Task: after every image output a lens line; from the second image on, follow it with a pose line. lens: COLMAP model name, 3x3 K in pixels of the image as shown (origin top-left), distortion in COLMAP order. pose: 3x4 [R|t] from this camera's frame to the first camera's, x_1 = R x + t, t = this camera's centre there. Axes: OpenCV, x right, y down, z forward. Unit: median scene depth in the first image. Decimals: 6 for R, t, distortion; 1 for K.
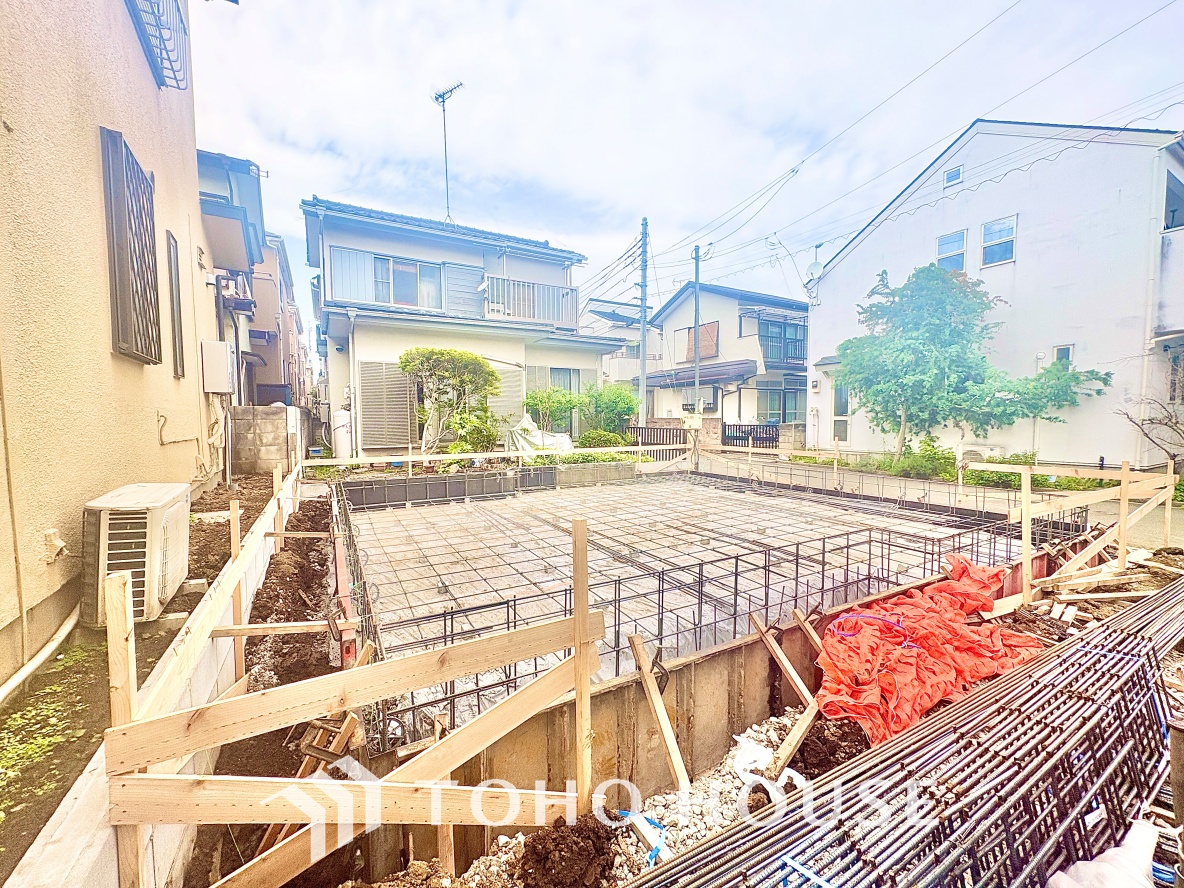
lens RADIAL K [[469.4, 0, 586.9], [0, 469.4, 432.3], [0, 0, 1]] dist [0.001147, -0.000689]
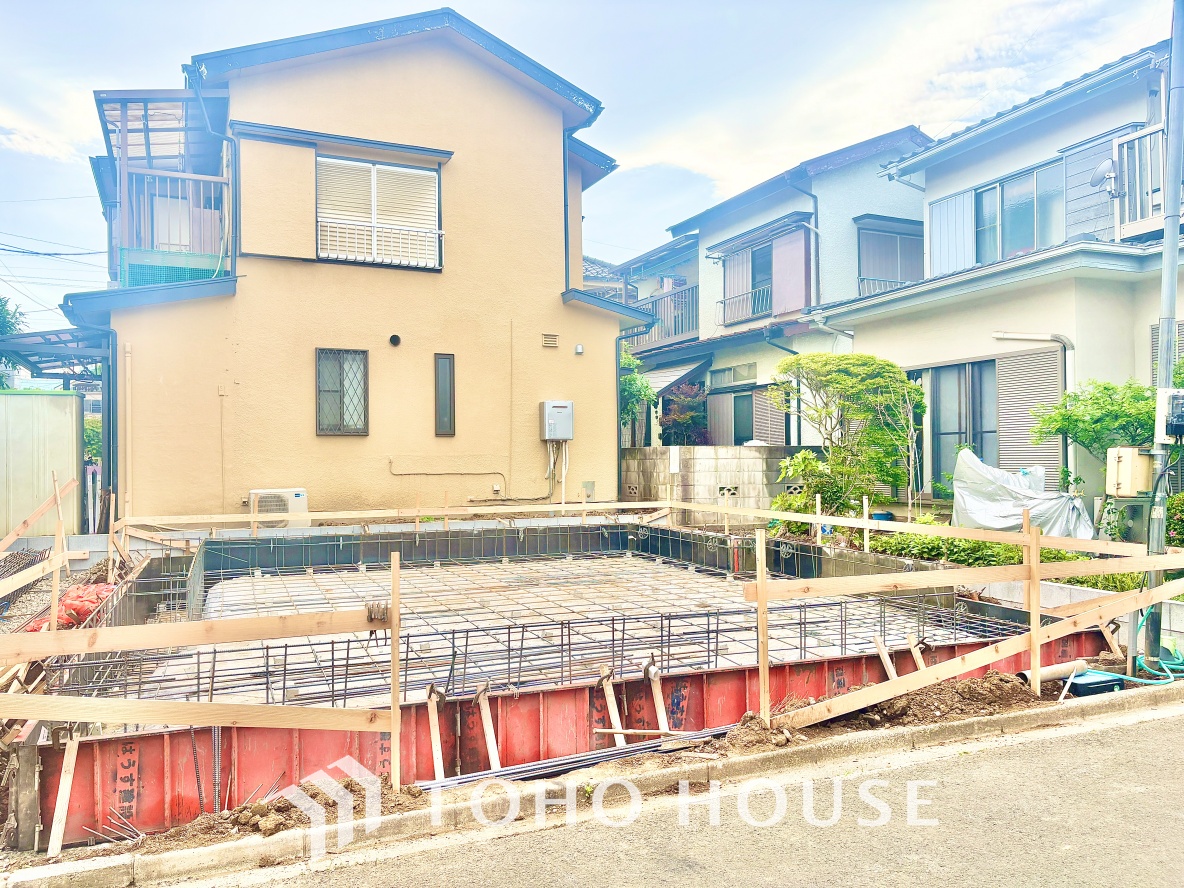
lens RADIAL K [[895.3, 0, 594.6], [0, 895.3, 447.5], [0, 0, 1]] dist [0.039154, -0.037992]
pose [[-0.126661, -0.008119, -0.991913, 0.721295], [-0.020904, 0.999766, -0.005514, -0.021988], [0.991726, 0.020036, -0.126801, 0.609333]]
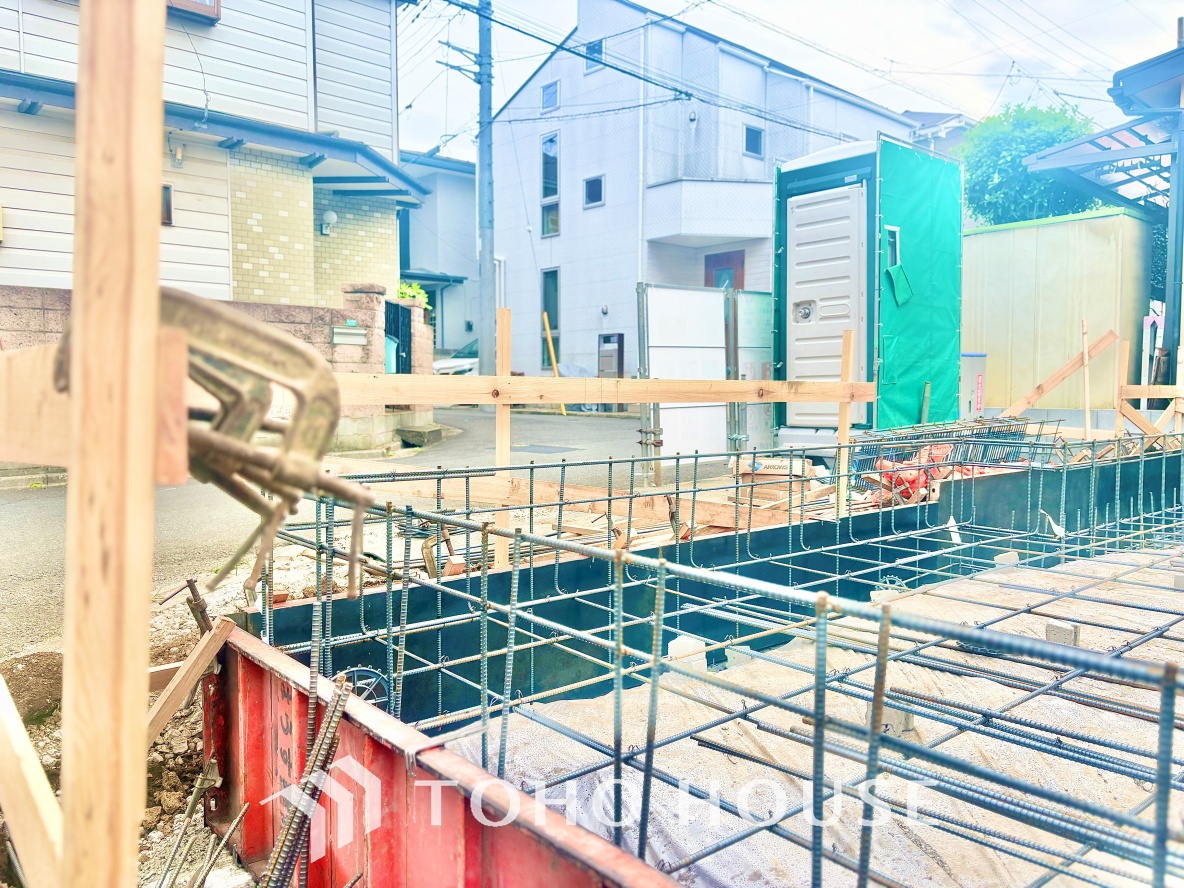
lens RADIAL K [[895.3, 0, 600.1], [0, 895.3, 437.4], [0, 0, 1]] dist [0.039154, -0.037992]
pose [[-0.979635, 0.008761, -0.200597, 0.402567], [-0.008384, 0.996391, 0.084462, 0.035798], [0.200613, 0.084423, -0.976026, 0.548445]]
